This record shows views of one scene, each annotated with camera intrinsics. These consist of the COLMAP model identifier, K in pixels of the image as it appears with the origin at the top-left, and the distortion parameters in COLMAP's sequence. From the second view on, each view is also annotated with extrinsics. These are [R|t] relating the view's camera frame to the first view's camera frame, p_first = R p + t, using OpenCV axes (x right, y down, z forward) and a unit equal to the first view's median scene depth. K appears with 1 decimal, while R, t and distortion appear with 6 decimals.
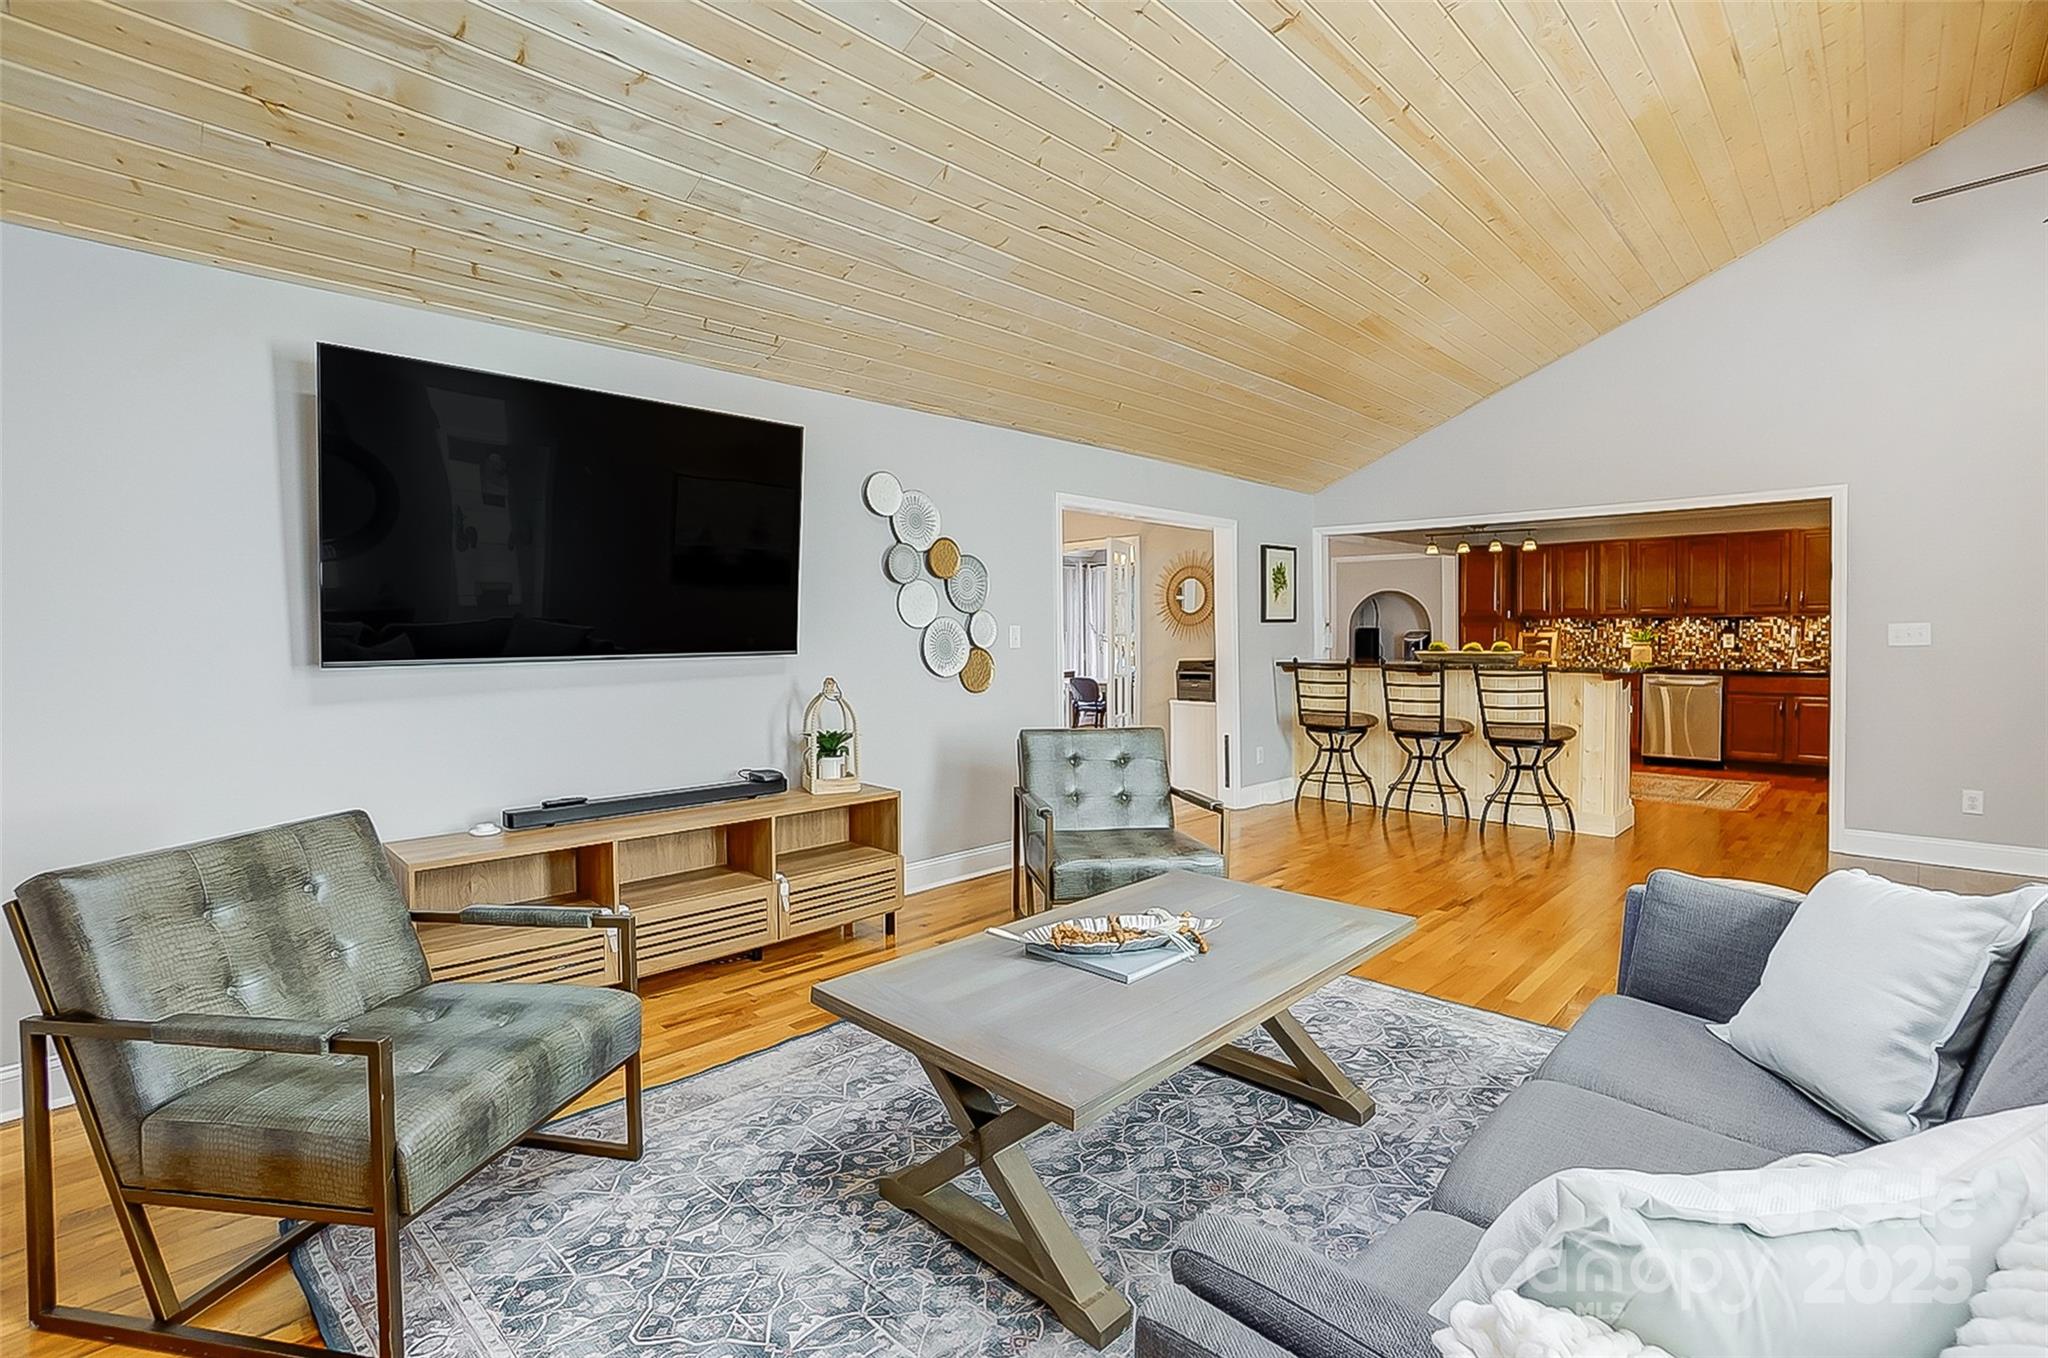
lens RADIAL K [[925.5, 0, 1023.9], [0, 925.5, 663.6], [0, 0, 1]] dist [-0.044846, 0.019588]
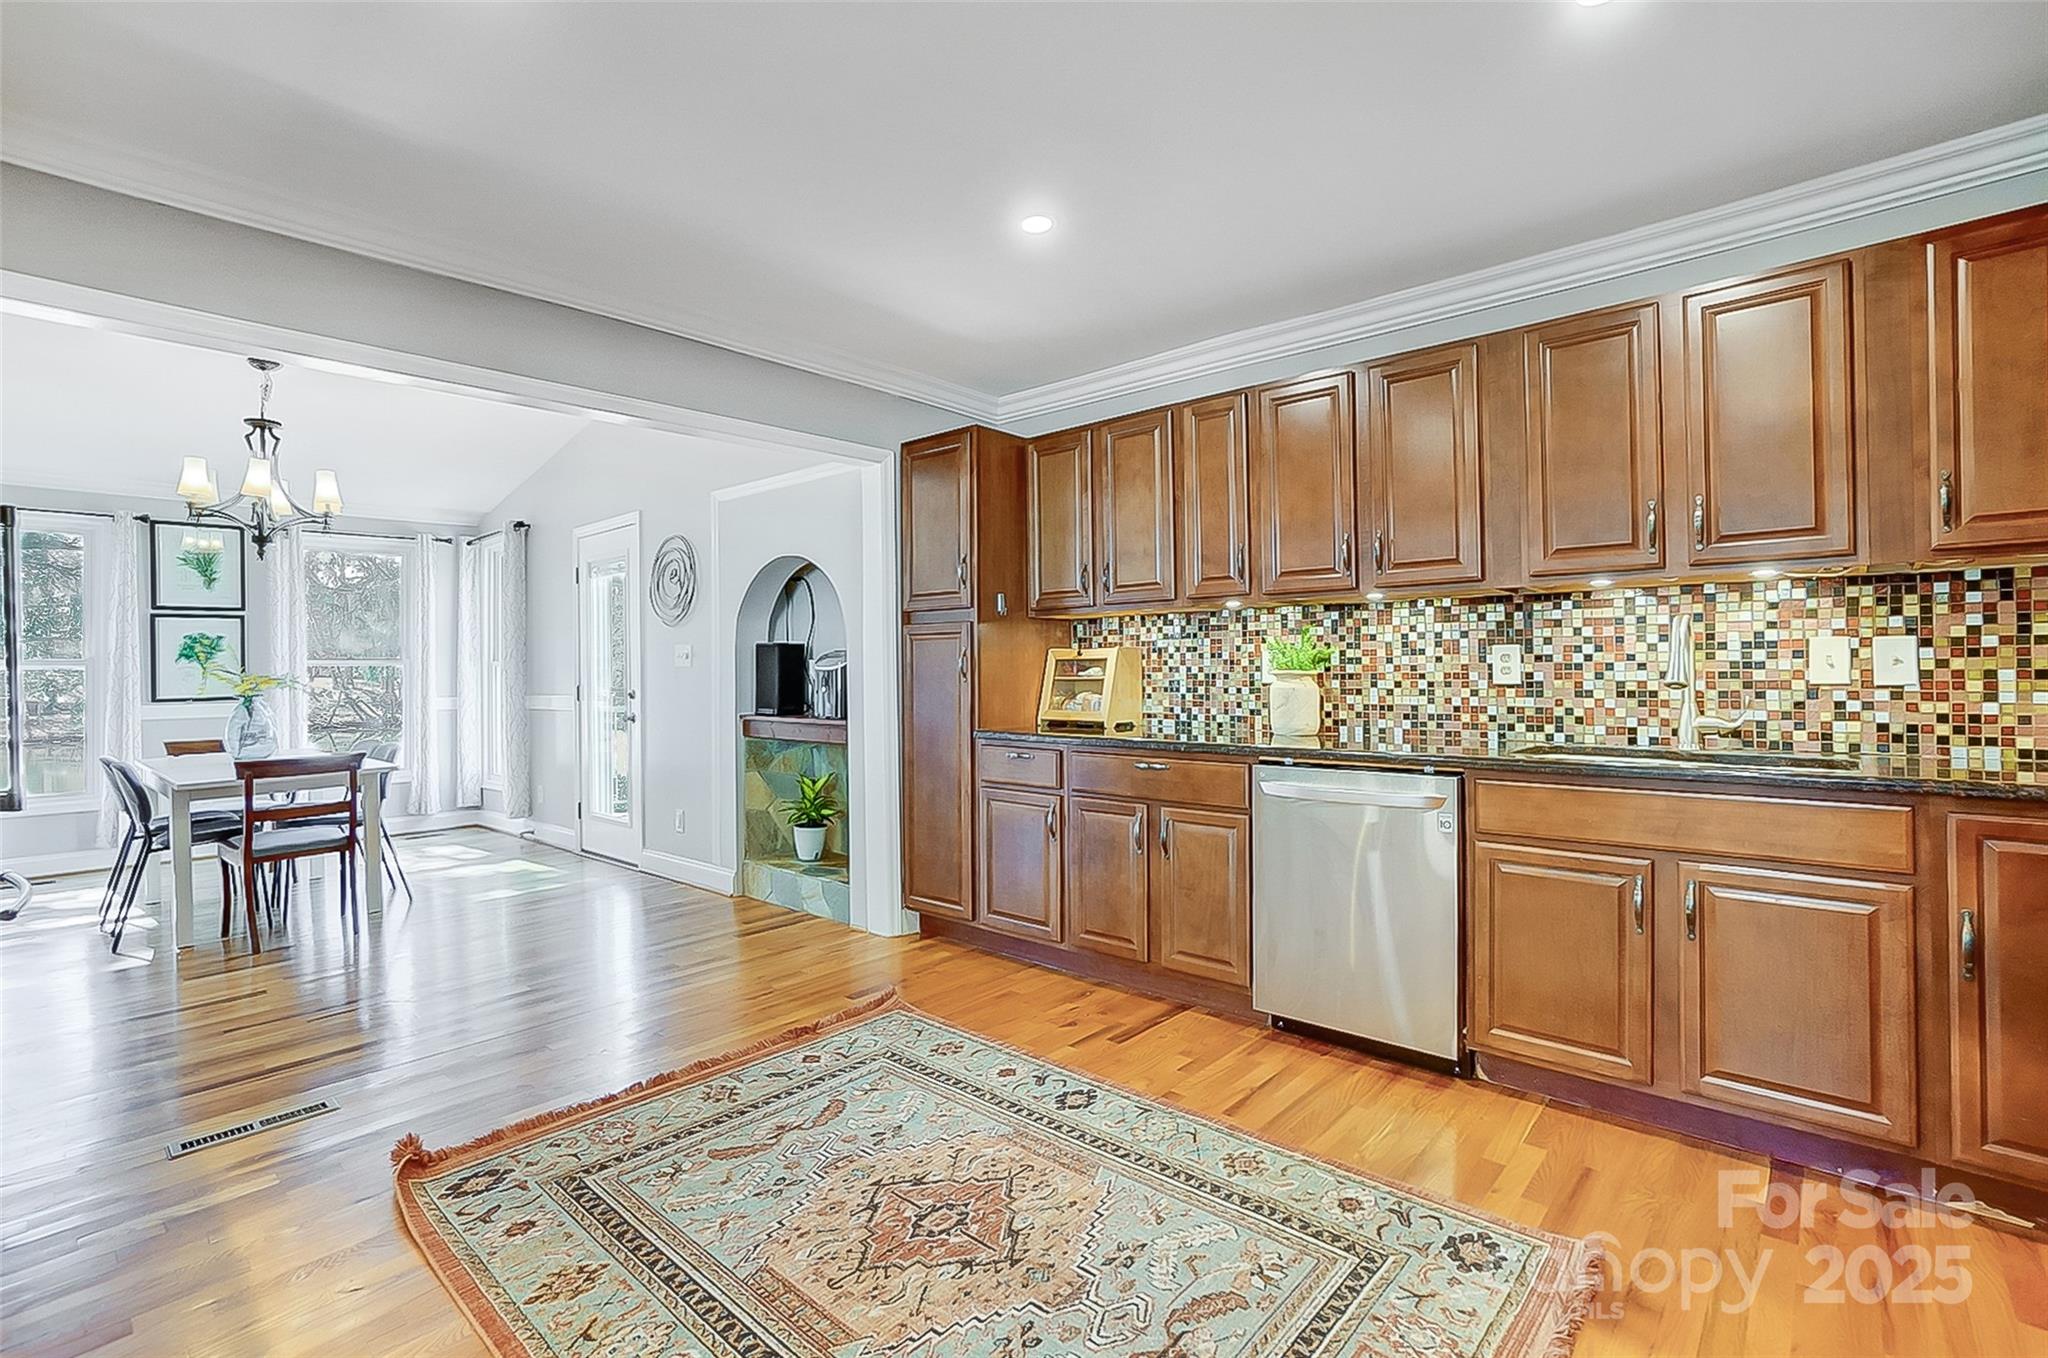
lens RADIAL K [[932.8, 0, 1022.2], [0, 932.8, 662.0], [0, 0, 1]] dist [-0.046142, 0.020948]
pose [[0.998815, -0.004122, 0.048492, 1.180348], [0.006028, 0.999212, -0.039221, -0.027127], [-0.048292, 0.039467, 0.998053, 1.350779]]
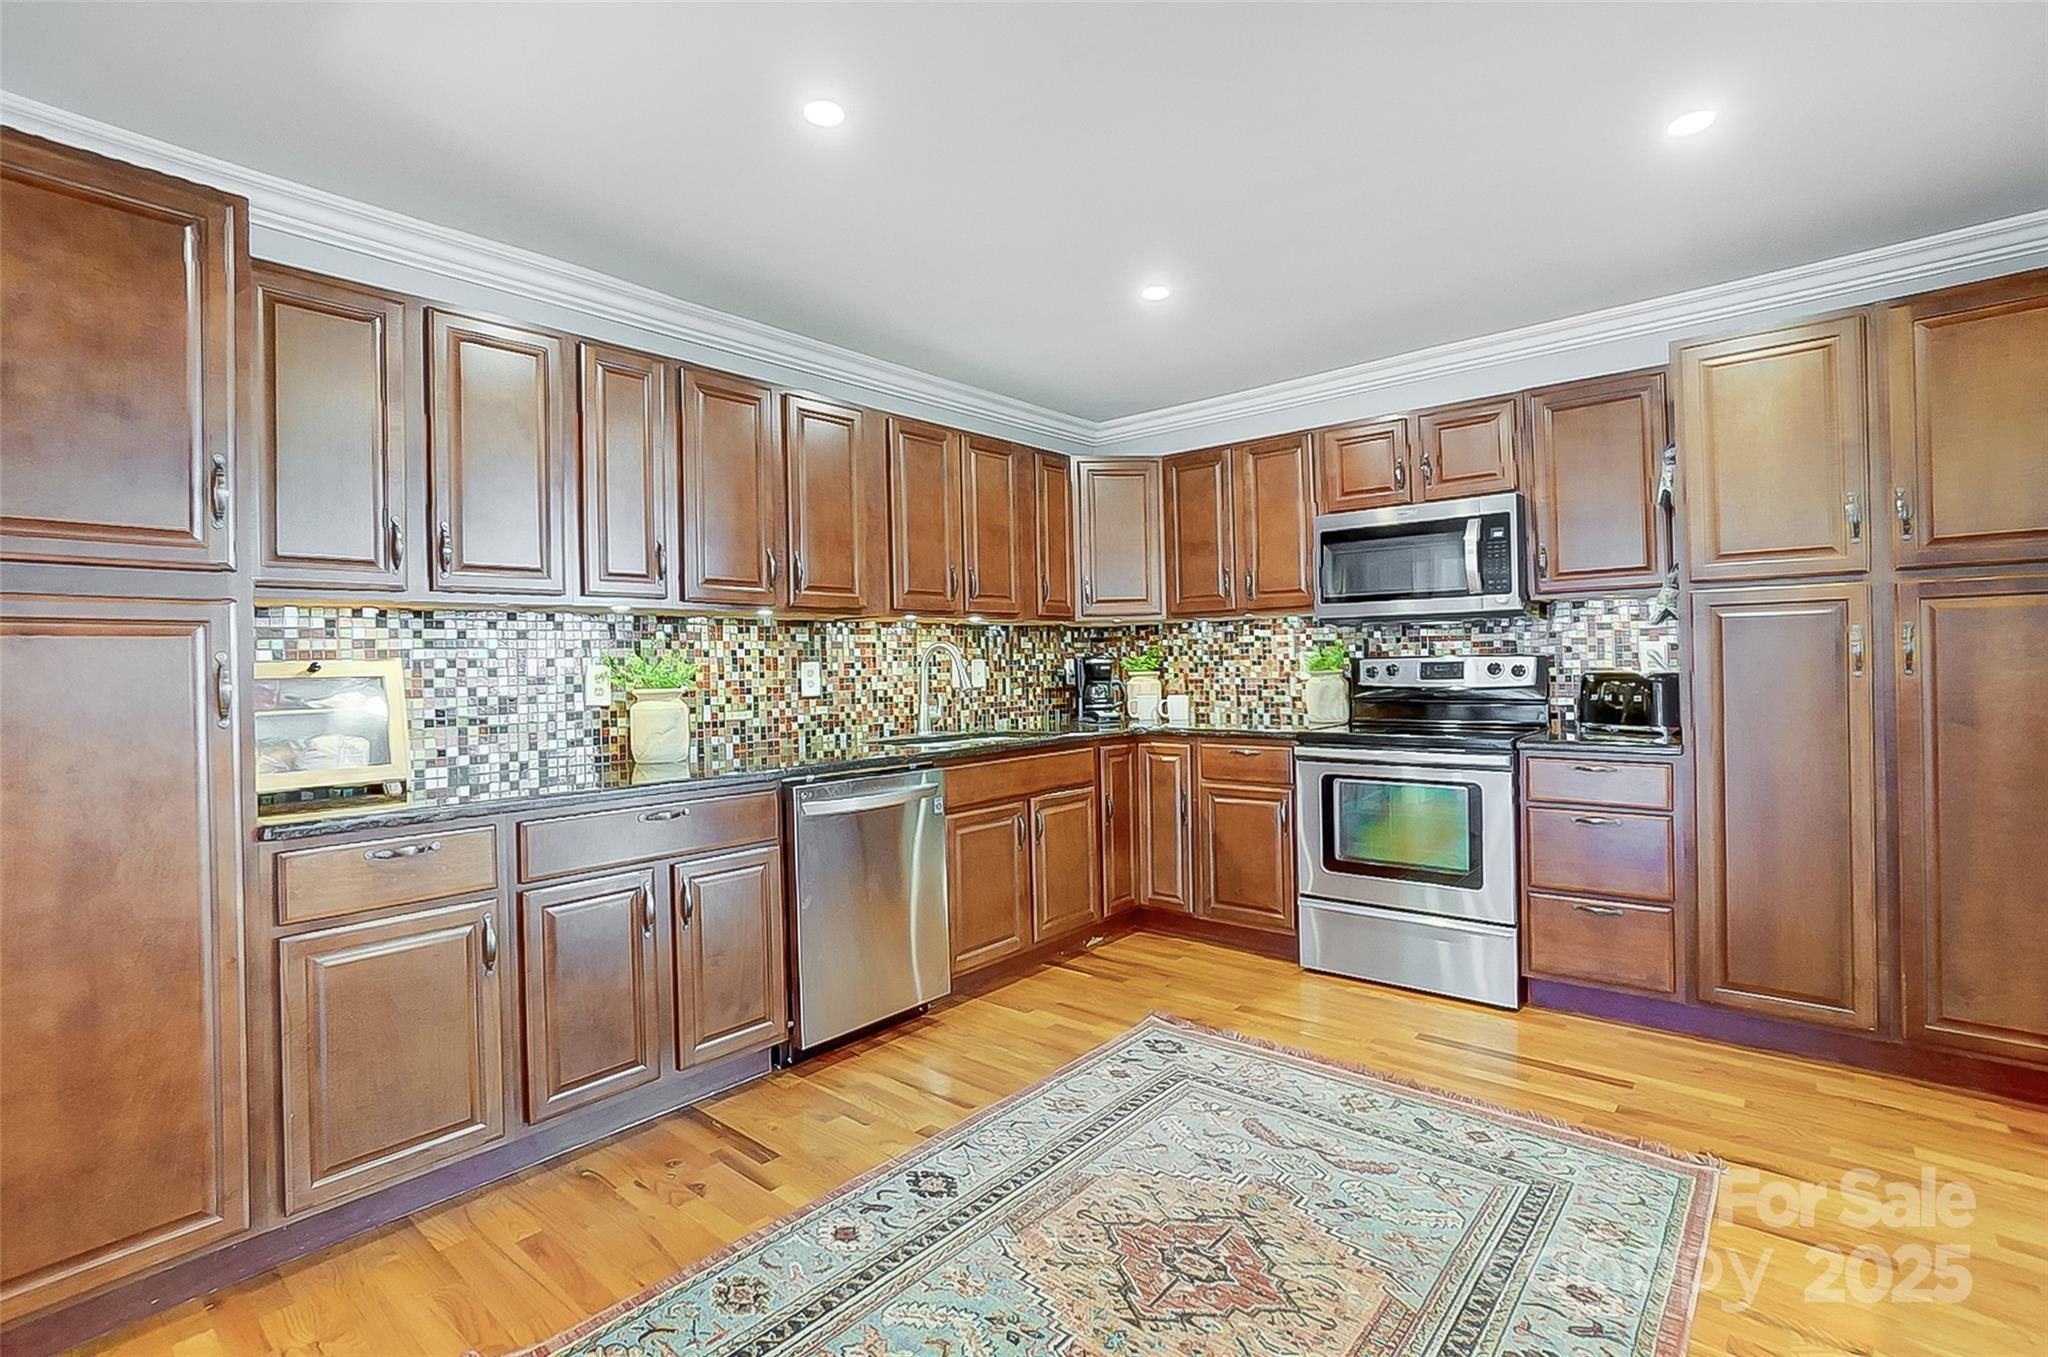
lens RADIAL K [[932.8, 0, 1022.2], [0, 932.8, 661.5], [0, 0, 1]] dist [-0.046142, 0.020948]
pose [[-0.068971, 0.009118, 0.997577, 0.733787], [0.052321, 0.998615, -0.005510, -0.052358], [-0.996246, 0.051814, -0.069353, 1.916727]]
